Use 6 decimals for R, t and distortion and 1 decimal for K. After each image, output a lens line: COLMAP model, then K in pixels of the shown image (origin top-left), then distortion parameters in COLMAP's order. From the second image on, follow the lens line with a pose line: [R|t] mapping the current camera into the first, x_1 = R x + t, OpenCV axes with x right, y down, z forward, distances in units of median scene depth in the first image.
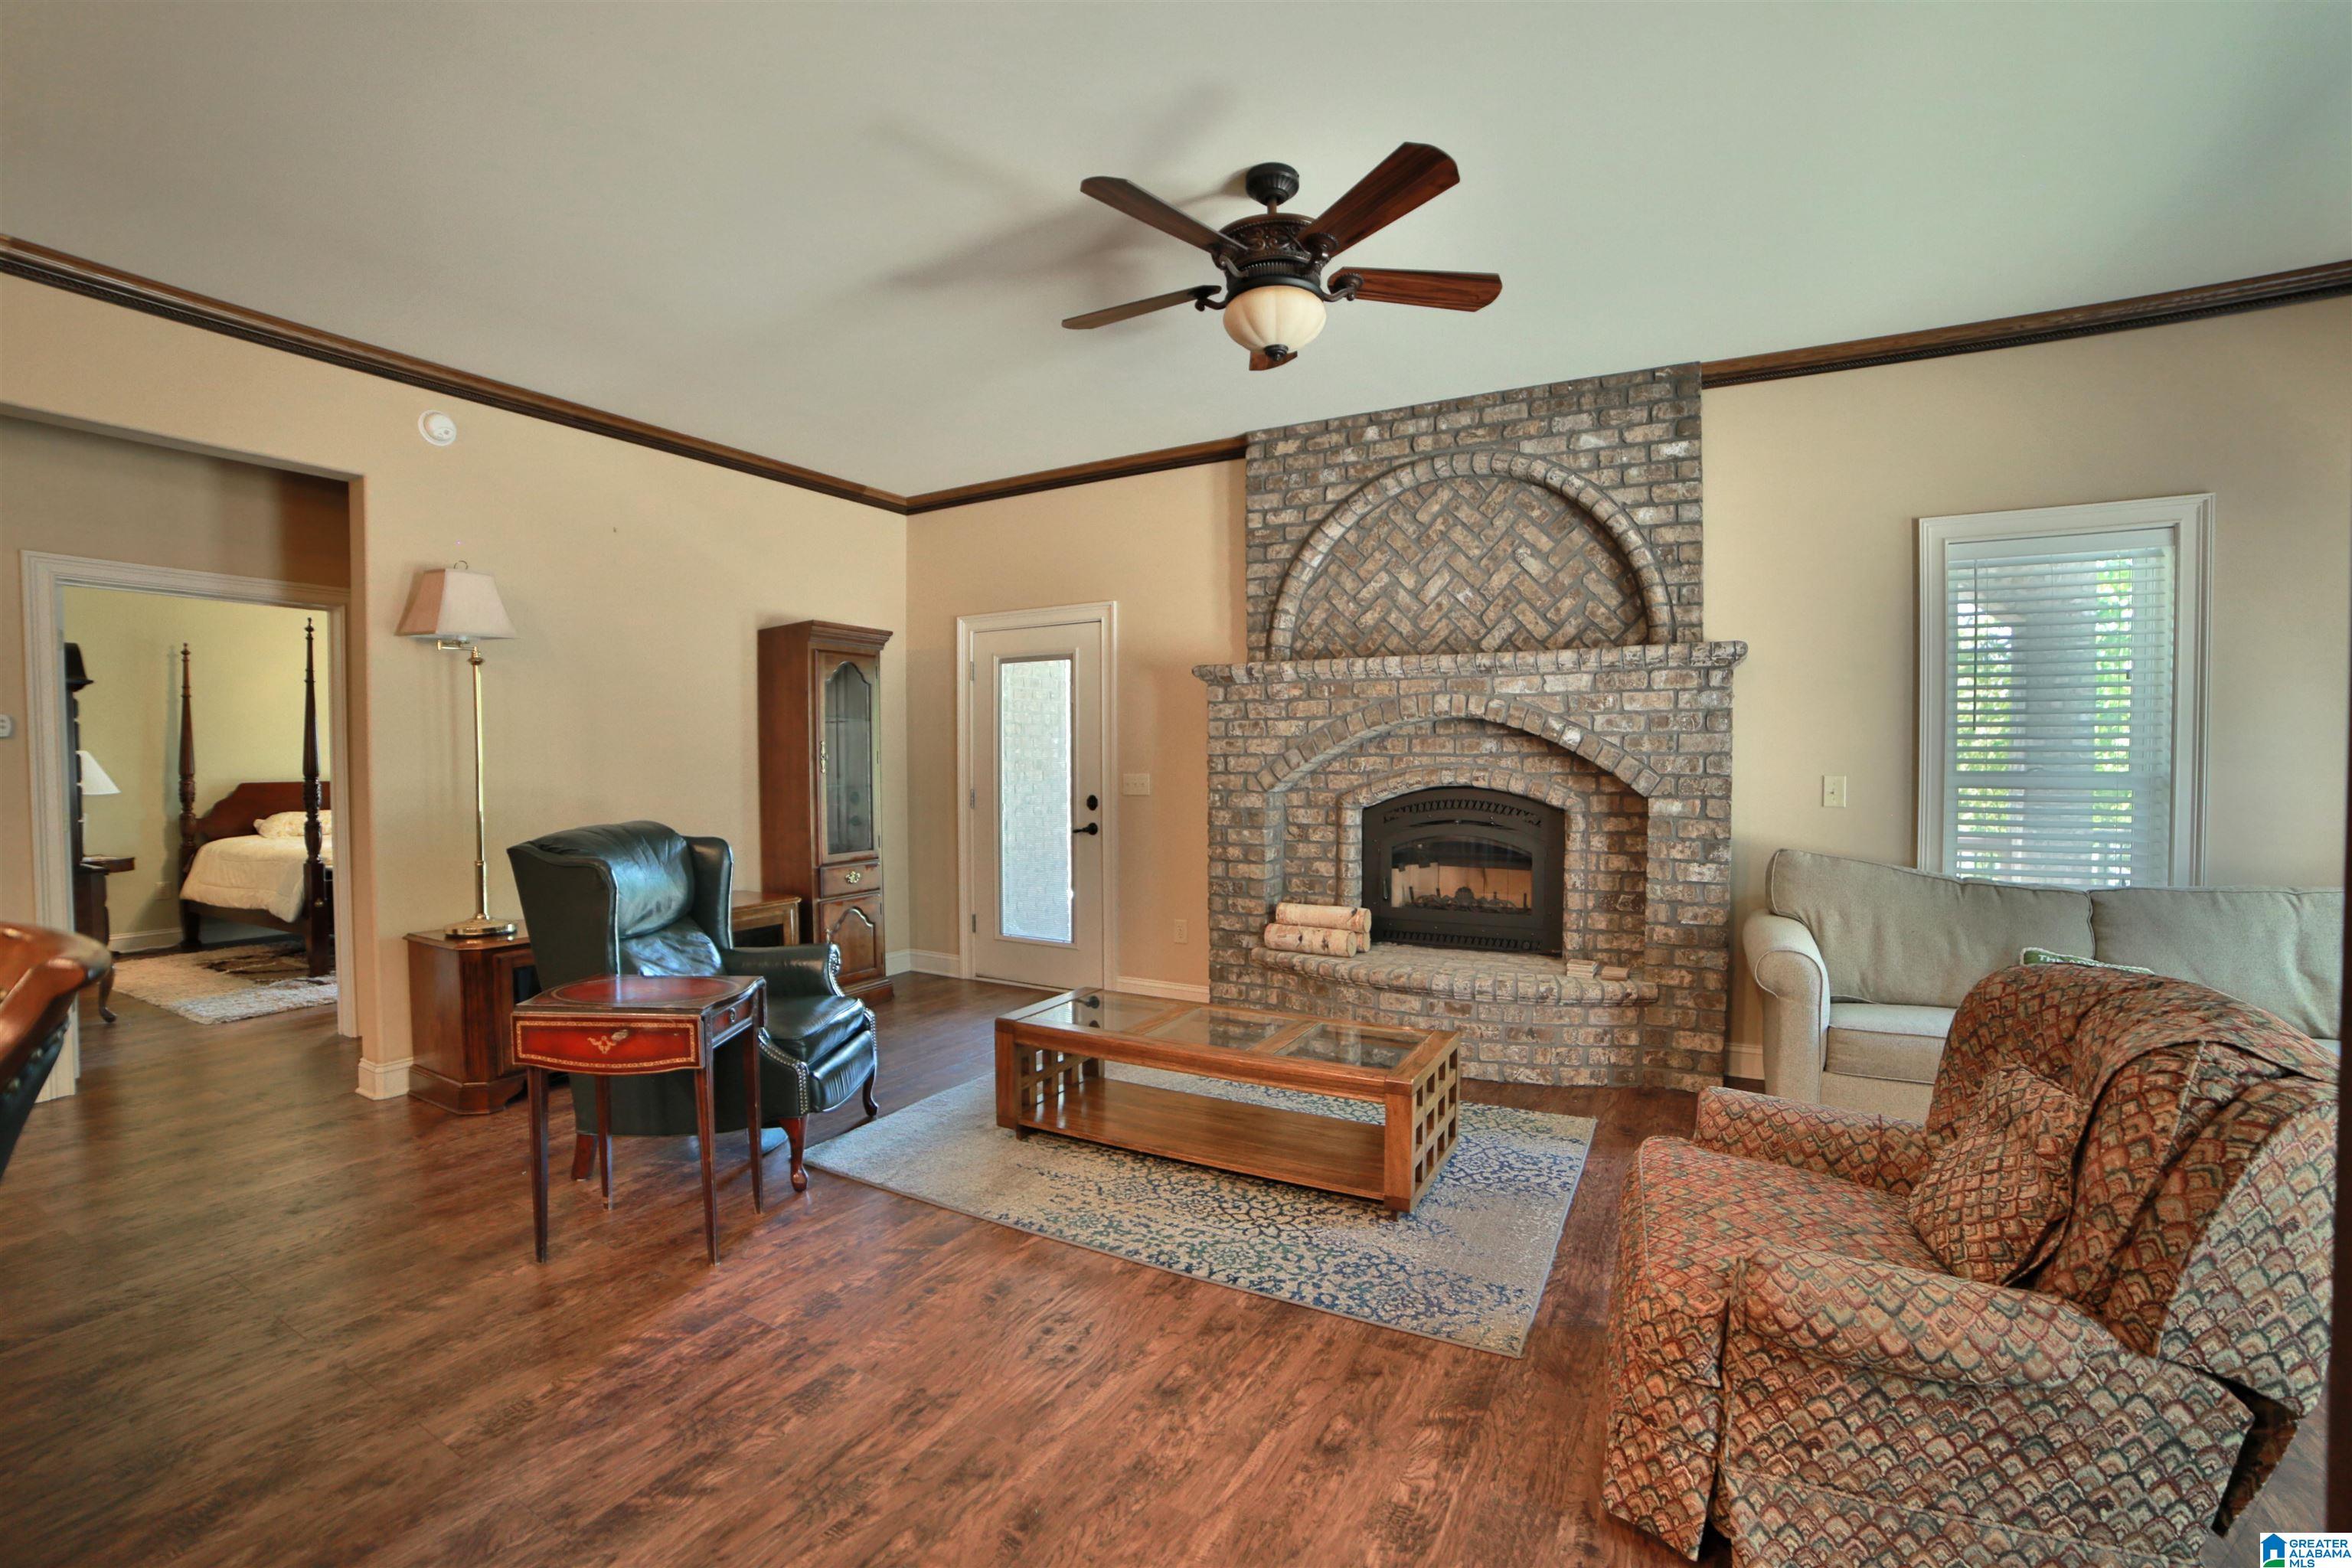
lens RADIAL K [[997.3, 0, 1184.7], [0, 997.3, 784.8], [0, 0, 1]] dist [-0.107296, 0.036538]
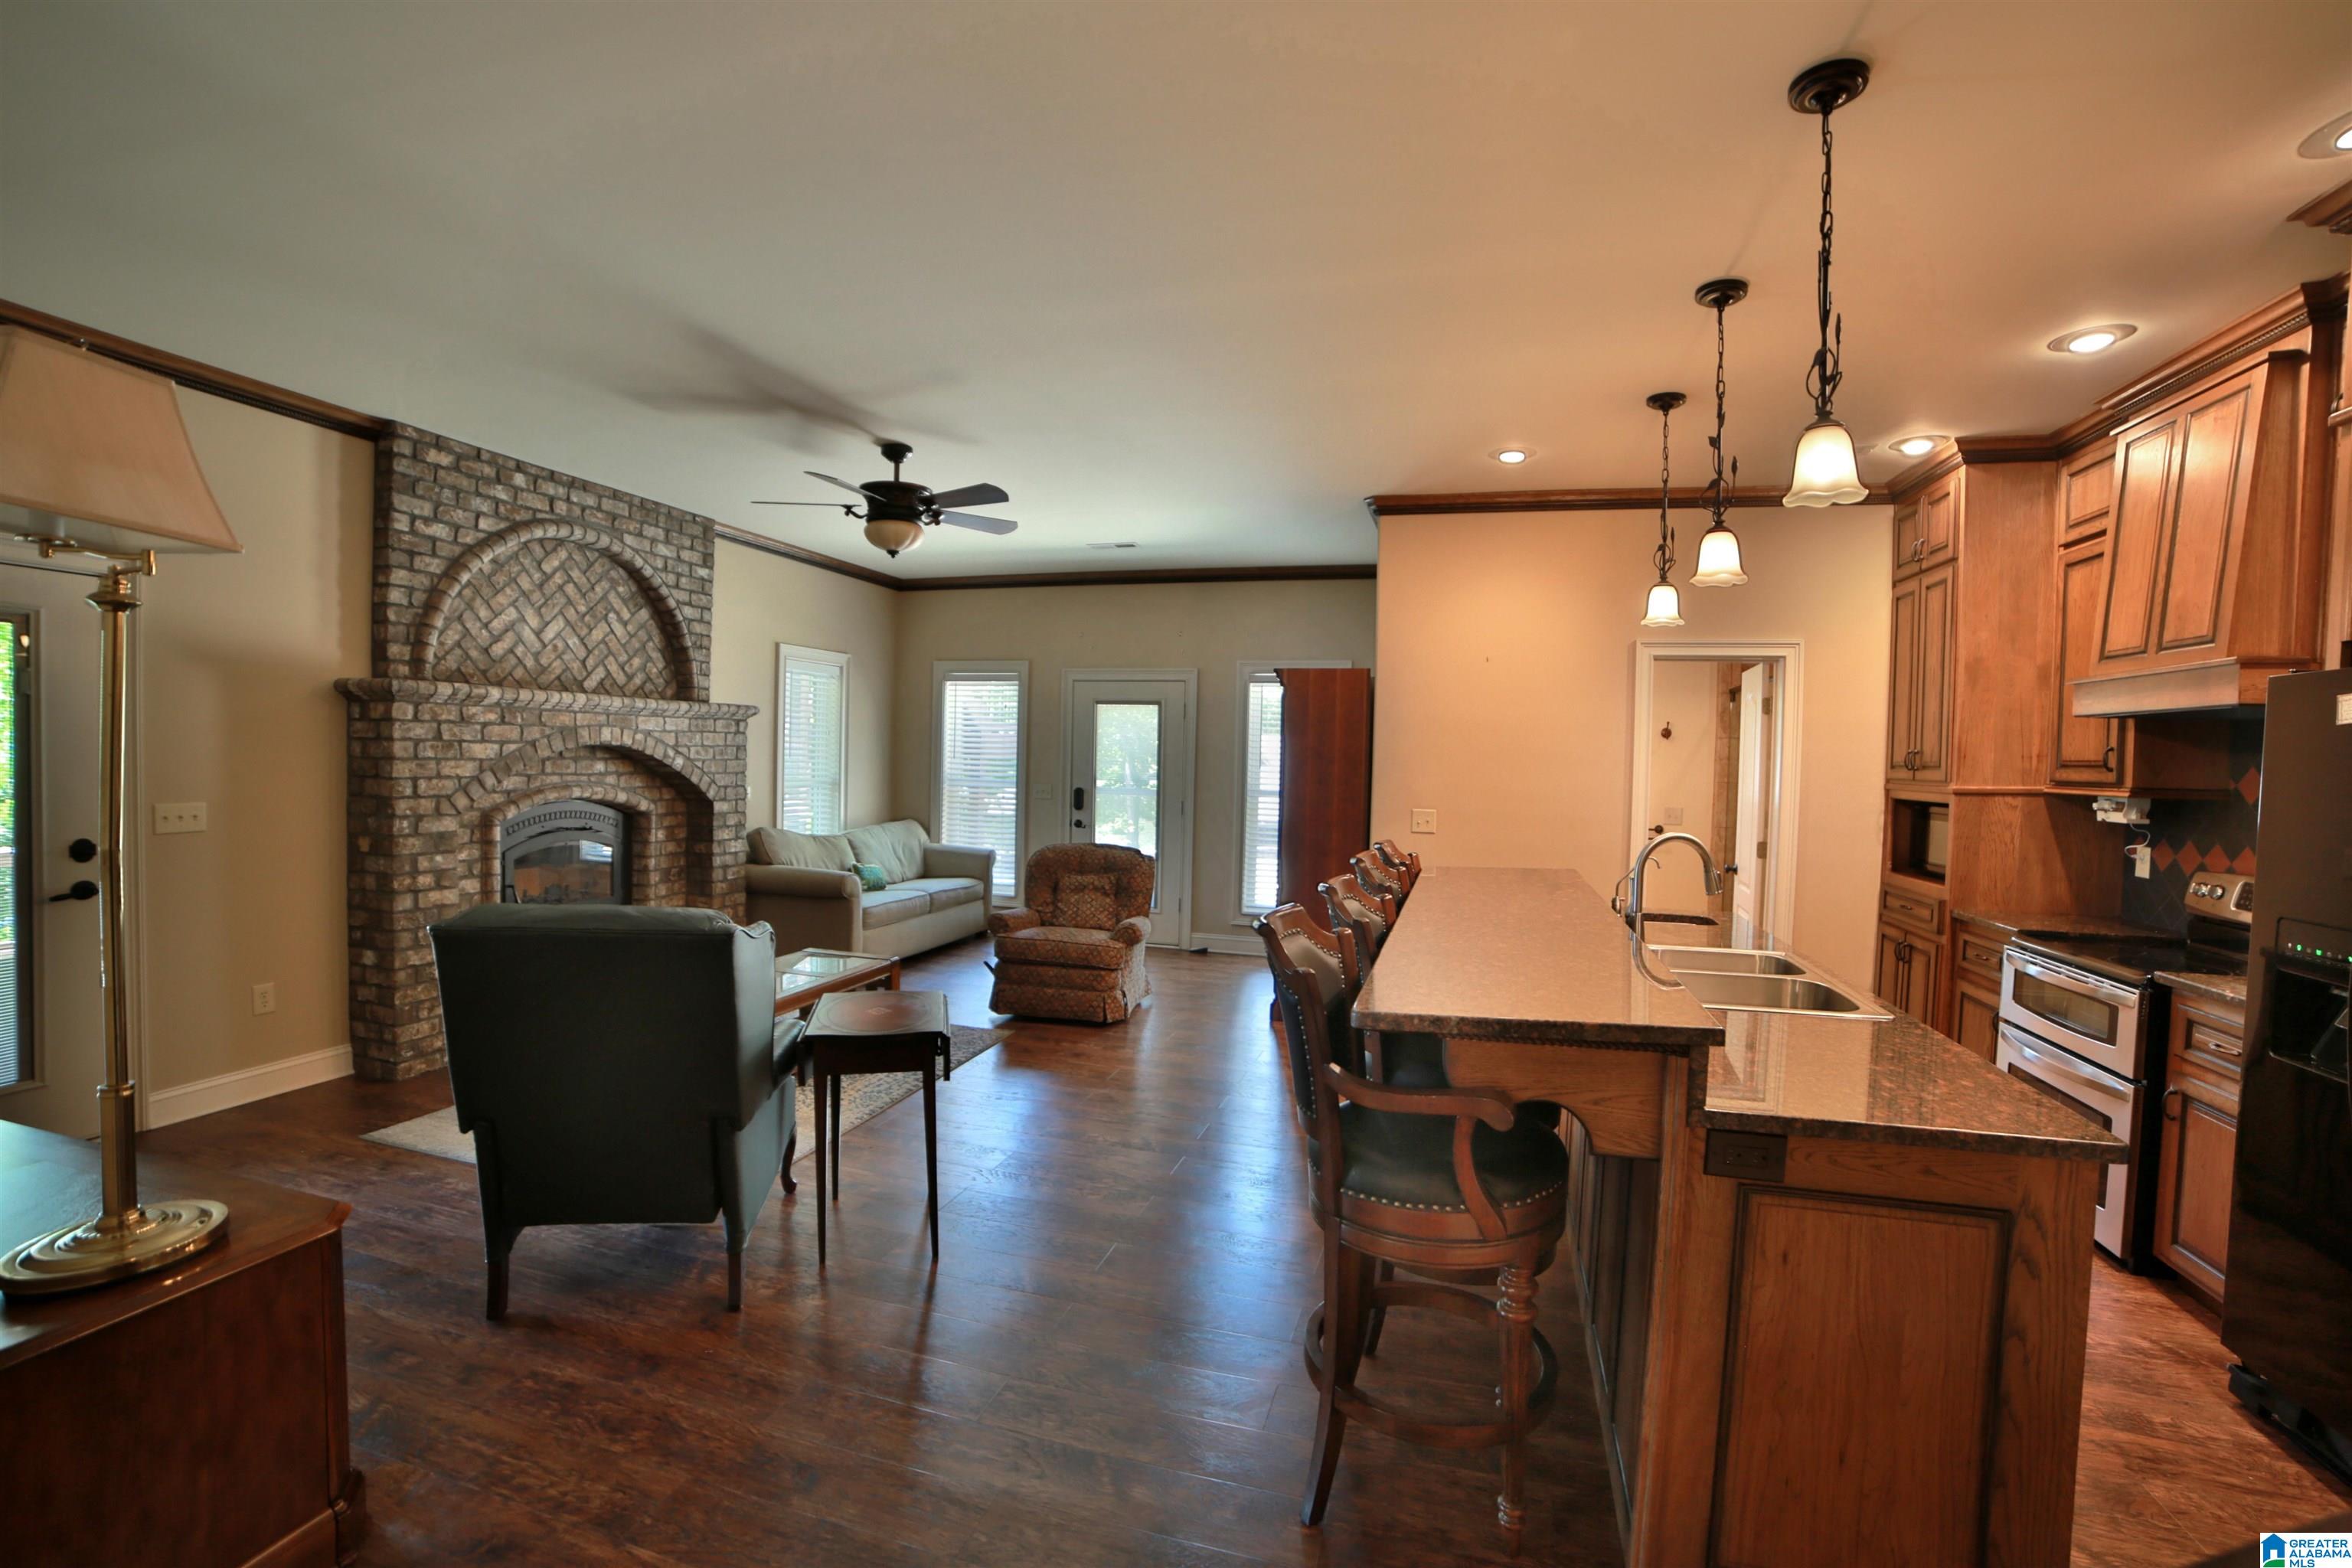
lens RADIAL K [[997.3, 0, 1184.7], [0, 997.3, 784.8], [0, 0, 1]] dist [-0.107296, 0.036538]
pose [[-0.214982, -0.032142, 0.976089, -1.035871], [0.000406, 0.999455, 0.033001, -0.055557], [-0.976618, 0.007491, -0.214852, 0.520936]]
